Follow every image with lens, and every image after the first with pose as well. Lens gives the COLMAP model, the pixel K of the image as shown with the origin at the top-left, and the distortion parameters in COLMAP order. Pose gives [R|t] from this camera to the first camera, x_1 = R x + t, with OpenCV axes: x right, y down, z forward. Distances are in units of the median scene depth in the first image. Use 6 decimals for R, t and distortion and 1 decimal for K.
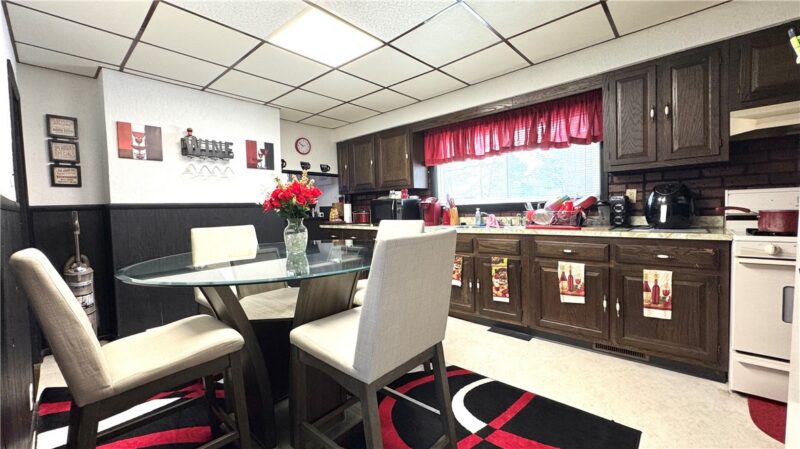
lens RADIAL K [[321.2, 0, 401.0], [0, 321.2, 223.6], [0, 0, 1]] dist [0.000417, 0.000010]
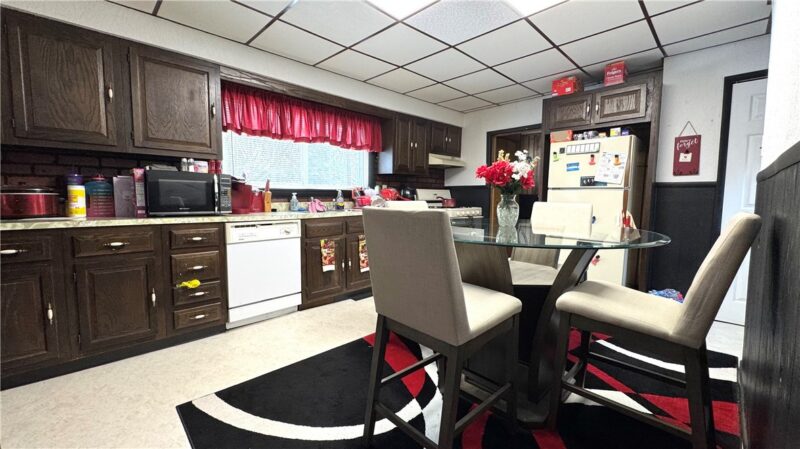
lens RADIAL K [[321.2, 0, 401.0], [0, 321.2, 223.6], [0, 0, 1]] dist [0.000417, 0.000010]
pose [[0.062349, -0.061006, 0.996188, -0.831516], [0.030604, 0.997778, 0.059187, -0.004180], [-0.997585, 0.026797, 0.064078, 0.742704]]
